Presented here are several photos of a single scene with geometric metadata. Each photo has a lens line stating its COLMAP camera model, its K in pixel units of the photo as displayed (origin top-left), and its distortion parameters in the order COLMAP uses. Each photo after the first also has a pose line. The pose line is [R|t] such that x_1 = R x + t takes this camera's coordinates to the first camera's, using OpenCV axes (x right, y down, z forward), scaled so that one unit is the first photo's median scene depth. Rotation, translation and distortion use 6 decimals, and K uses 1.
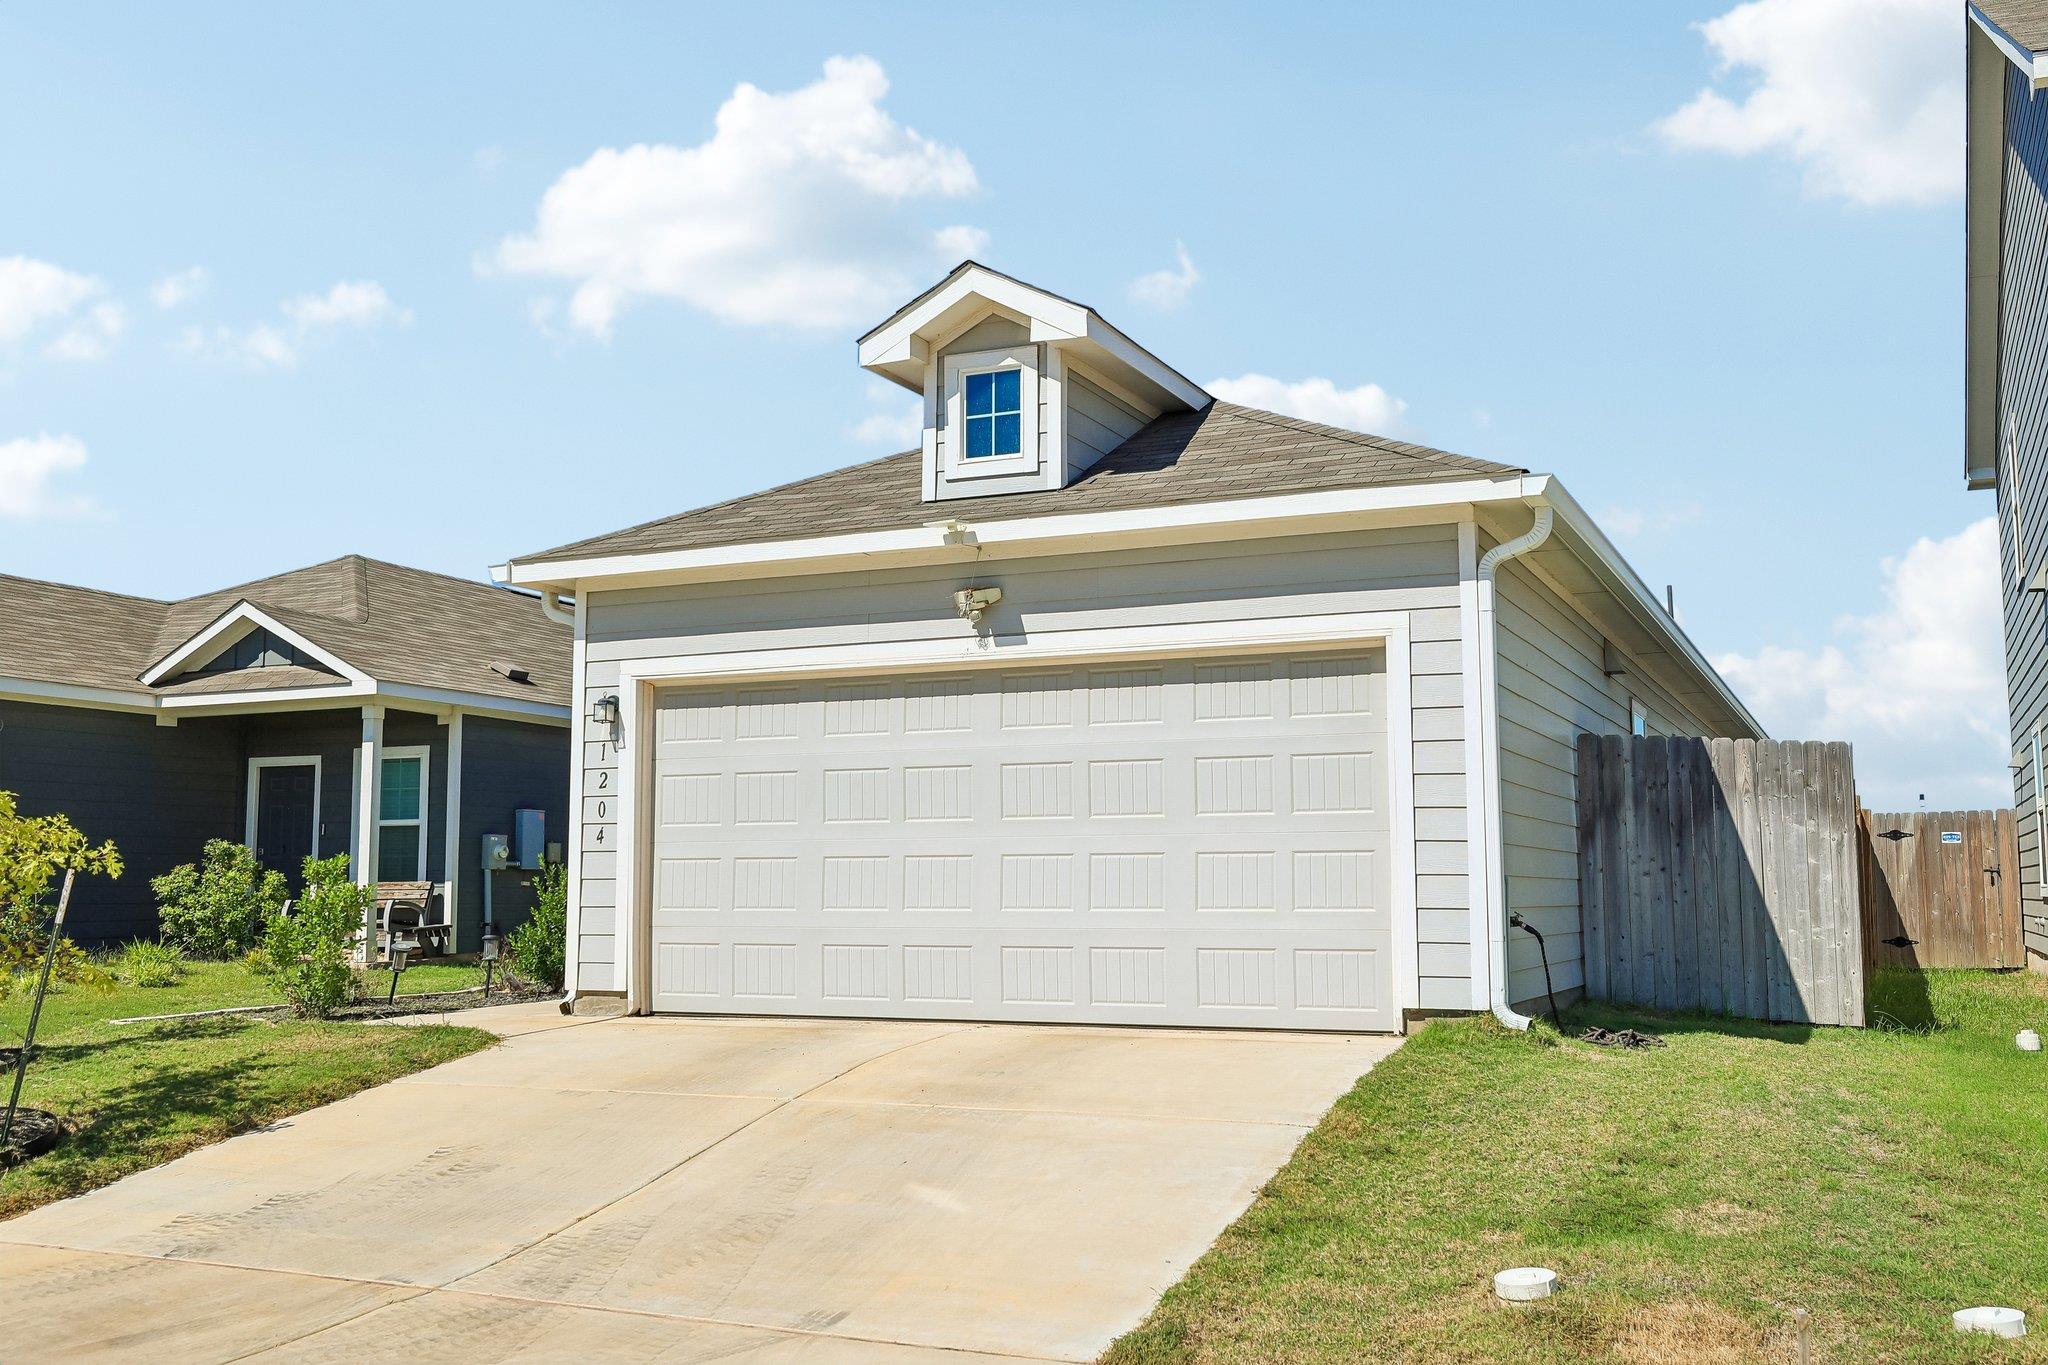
lens RADIAL K [[1979.0, 0, 1024.6], [0, 1979.0, 676.7], [0, 0, 1]] dist [-0.021775, 0.000000]
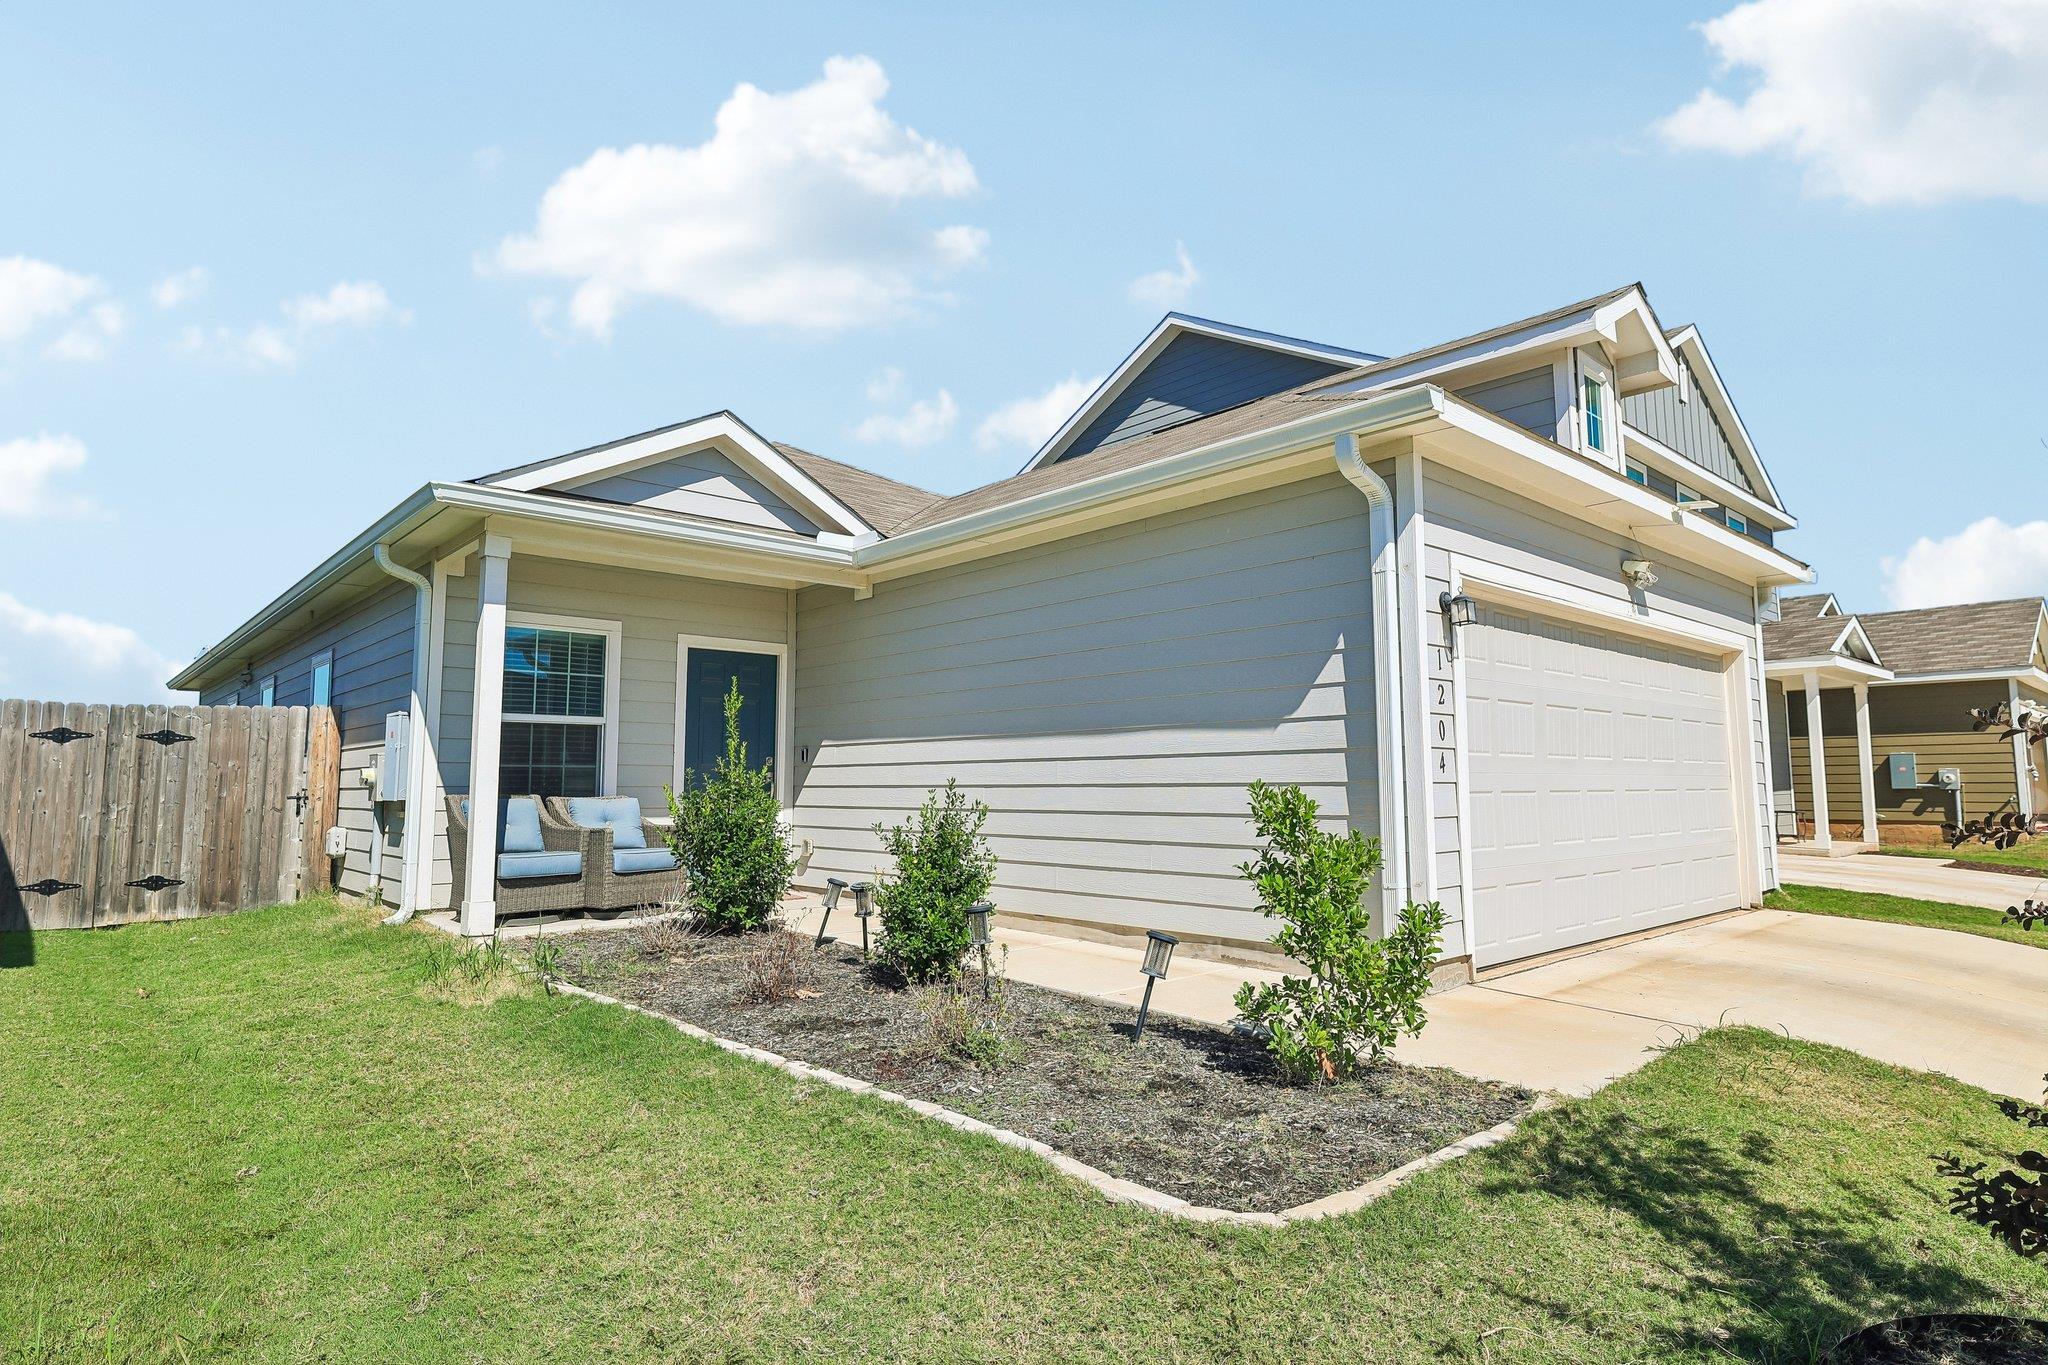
lens RADIAL K [[1093.7, 0, 1016.0], [0, 1093.7, 680.5], [0, 0, 1]] dist [-0.006520, -0.001538]
pose [[0.410134, 0.087271, 0.907840, -0.729758], [-0.099967, 0.993715, -0.050364, 0.091354], [-0.906530, -0.070098, 0.416280, 1.027901]]
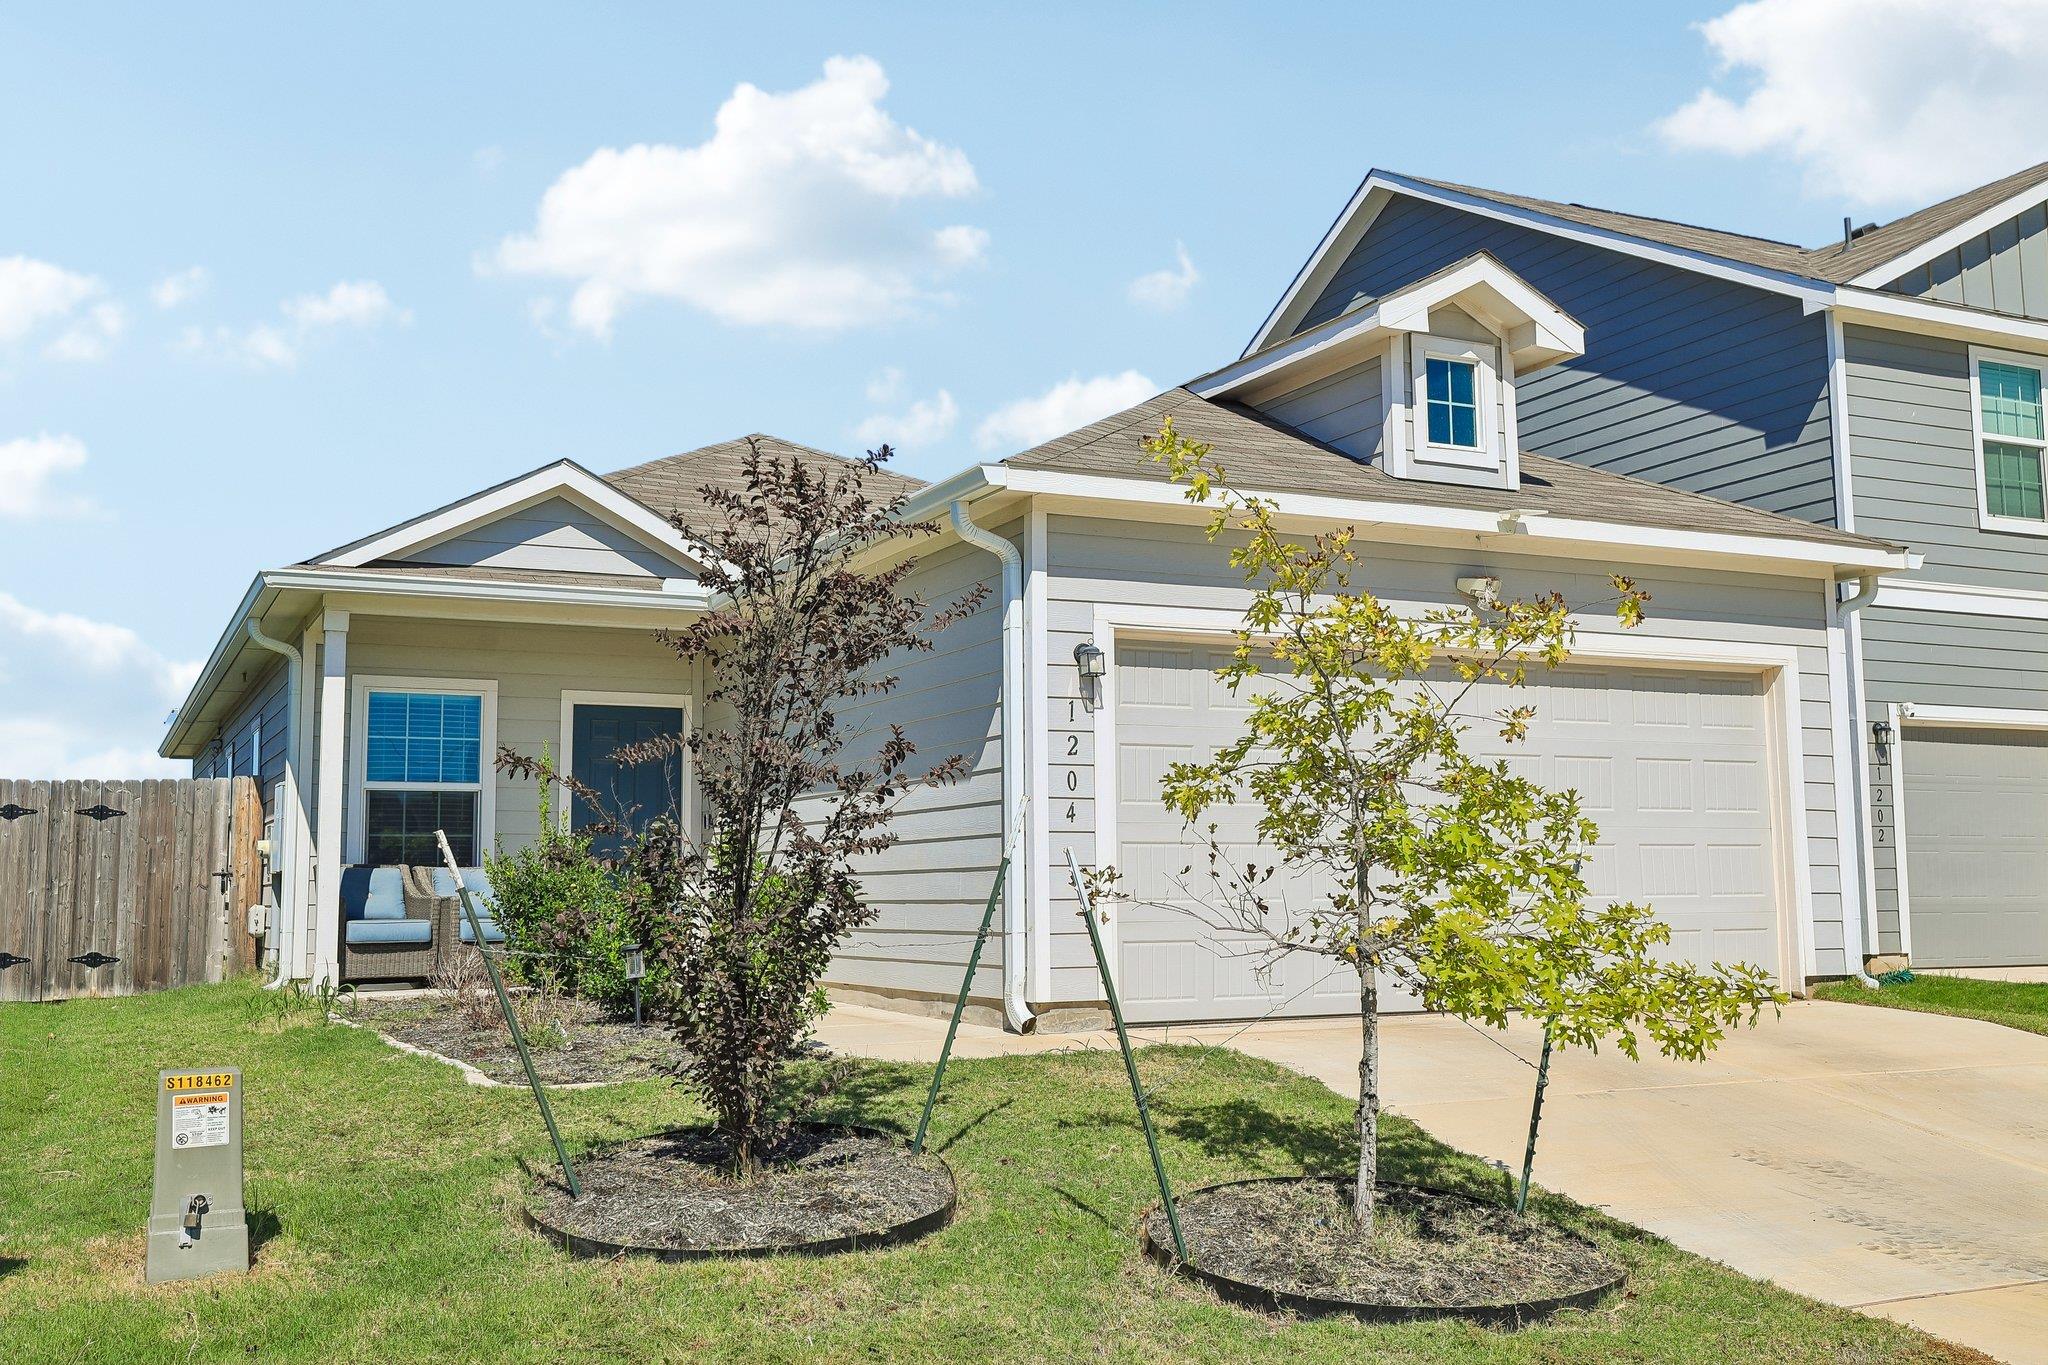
lens RADIAL K [[1979.0, 0, 1025.5], [0, 1979.0, 681.8], [0, 0, 1]] dist [-0.021775, 0.000000]
pose [[0.650302, 0.077155, 0.755748, -0.900324], [-0.077666, 0.996369, -0.034891, 0.059351], [-0.755696, -0.036006, 0.653932, 0.504163]]
